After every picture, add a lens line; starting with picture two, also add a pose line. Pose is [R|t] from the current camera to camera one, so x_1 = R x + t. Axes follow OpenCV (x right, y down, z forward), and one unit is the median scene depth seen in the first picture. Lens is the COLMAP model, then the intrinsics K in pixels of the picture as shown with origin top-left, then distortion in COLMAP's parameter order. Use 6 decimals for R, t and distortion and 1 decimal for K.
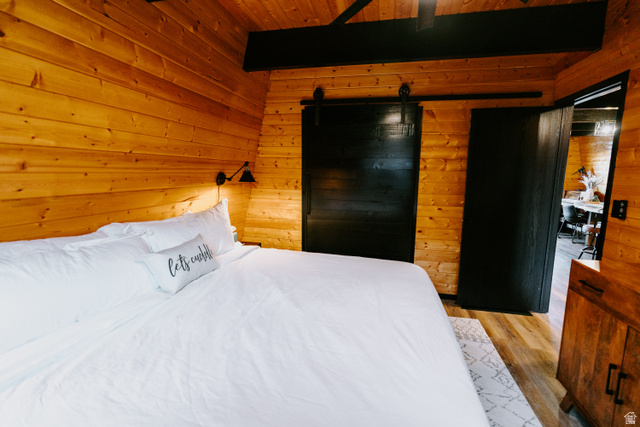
lens RADIAL K [[289.1, 0, 320.0], [0, 289.1, 213.5], [0, 0, 1]] dist [-0.000539, 0.000507]
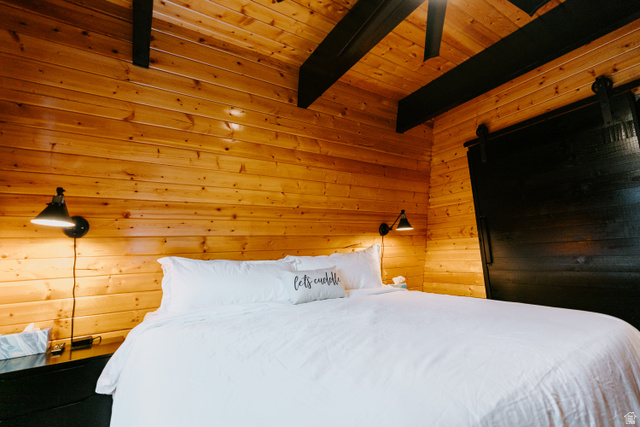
lens RADIAL K [[289.1, 0, 320.0], [0, 289.1, 213.5], [0, 0, 1]] dist [-0.000539, 0.000507]
pose [[0.715225, -0.143775, -0.683946, 0.298985], [-0.040613, 0.968408, -0.246042, 0.124912], [0.697714, 0.203753, 0.686790, 0.084345]]
